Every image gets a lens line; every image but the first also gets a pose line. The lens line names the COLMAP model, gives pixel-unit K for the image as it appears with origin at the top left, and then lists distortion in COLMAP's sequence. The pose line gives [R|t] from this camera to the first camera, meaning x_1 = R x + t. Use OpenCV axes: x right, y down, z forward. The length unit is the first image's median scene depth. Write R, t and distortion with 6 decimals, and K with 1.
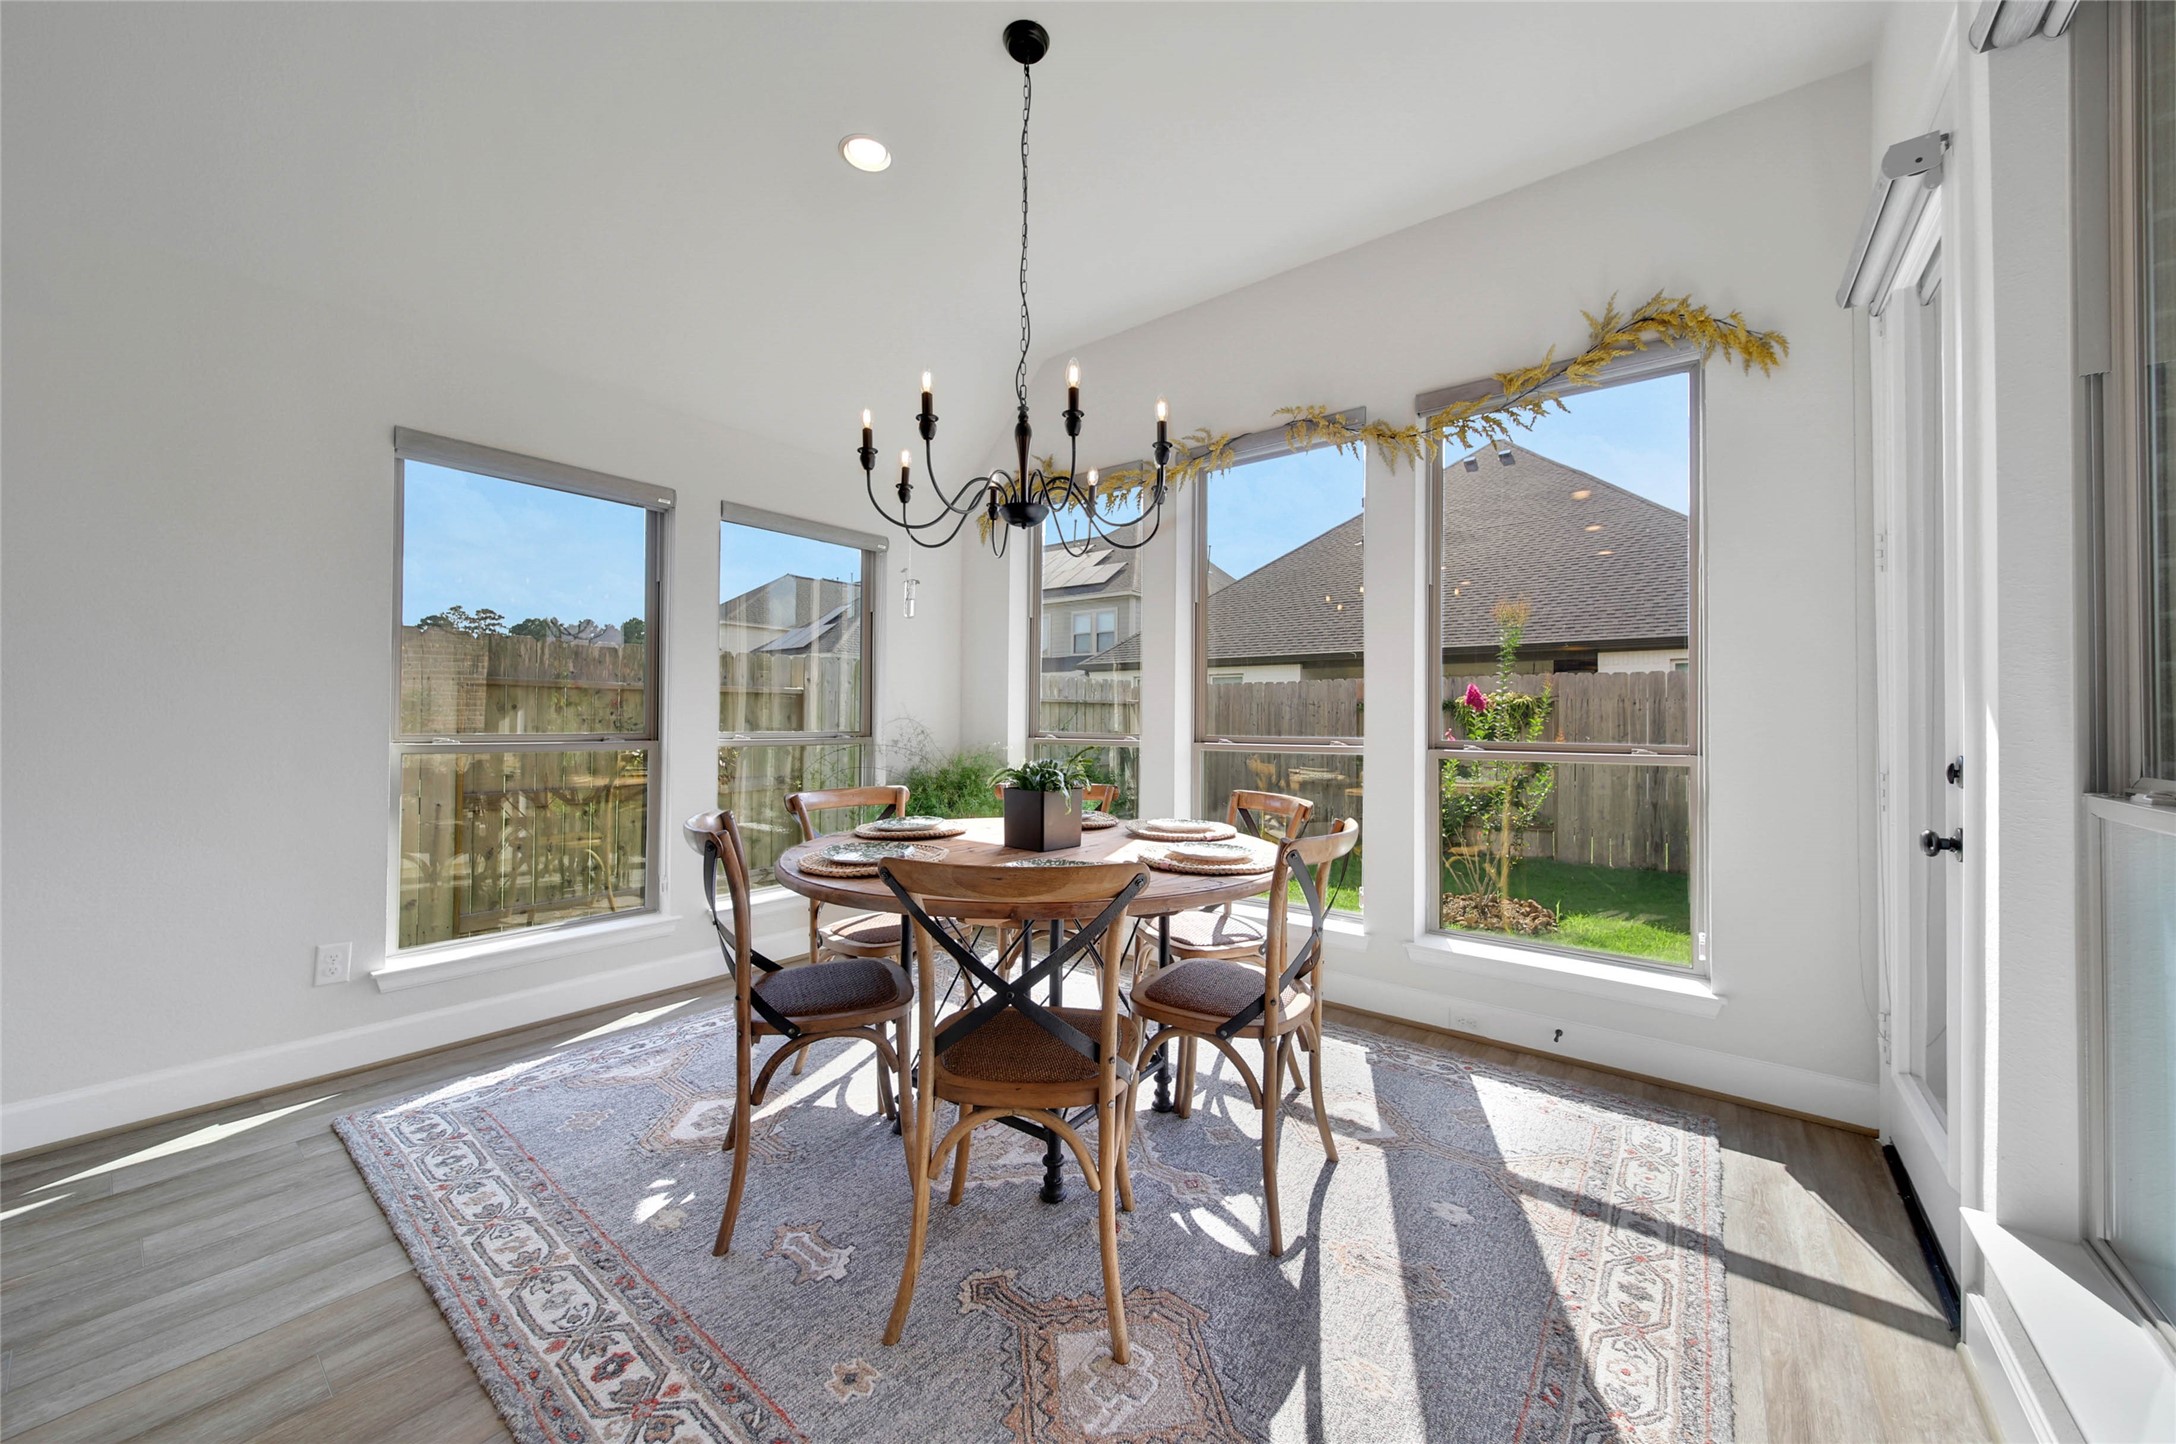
lens RADIAL K [[783.0, 0, 1088.0], [0, 783.0, 722.0], [0, 0, 1]] dist [0.000246, -0.000021]
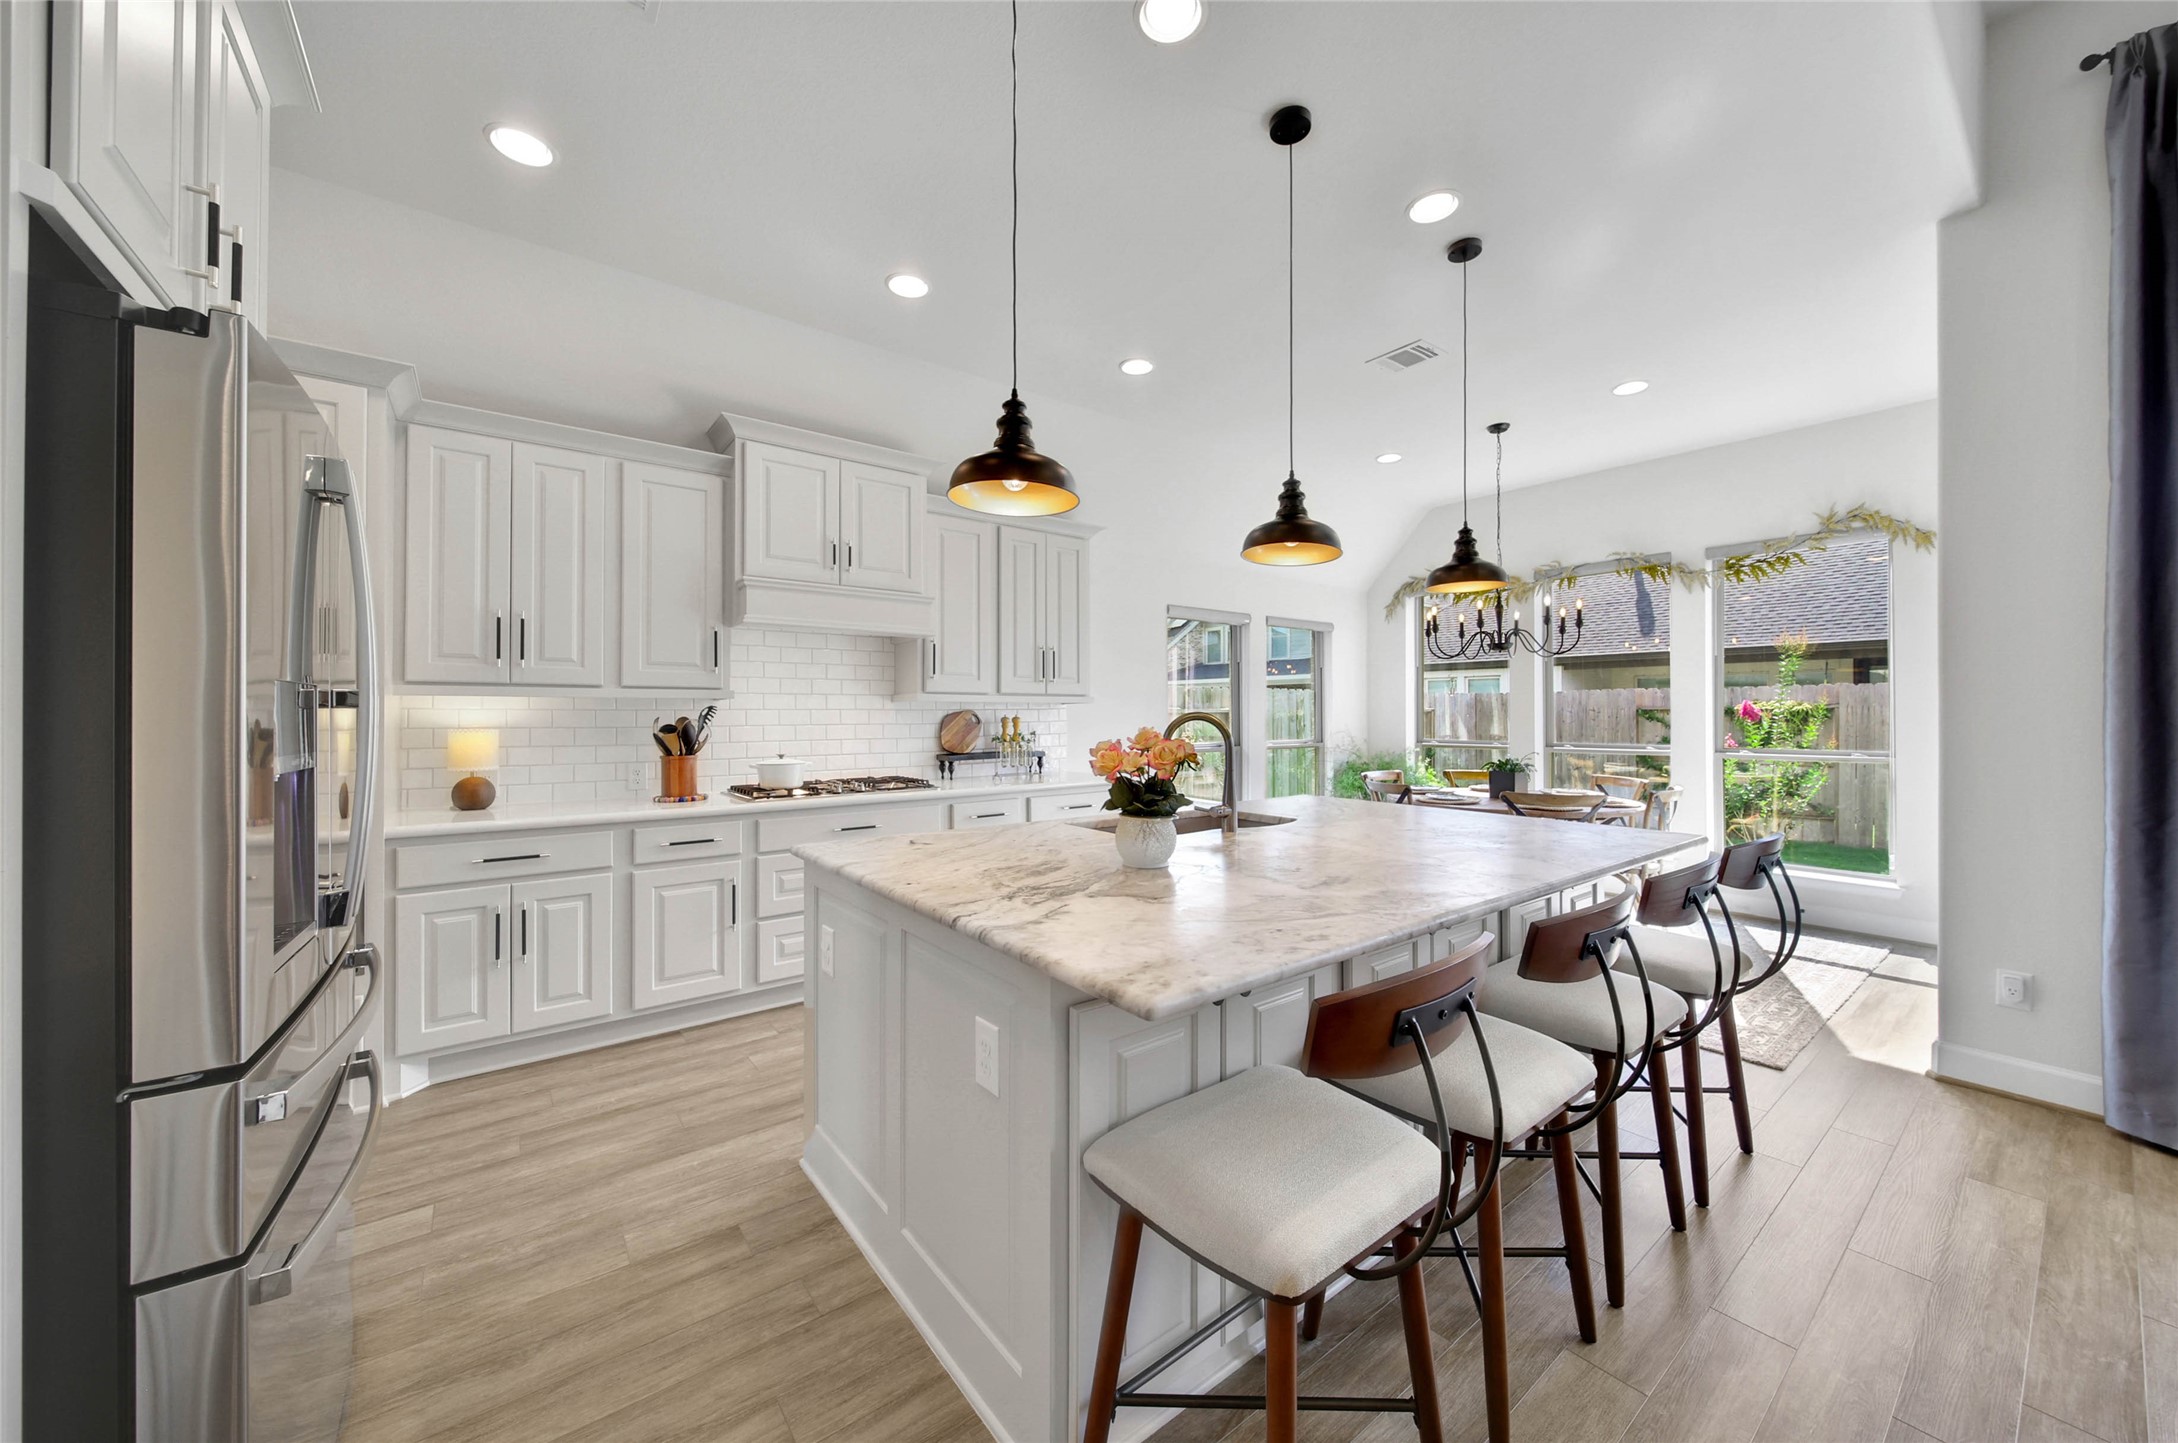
lens RADIAL K [[791.0, 0, 1082.9], [0, 791.0, 718.1], [0, 0, 1]] dist [0.000984, 0.000084]
pose [[0.968544, -0.006648, -0.248754, -0.242290], [0.007434, 0.999970, 0.002220, -0.027982], [0.248732, -0.004000, 0.968564, -0.523031]]
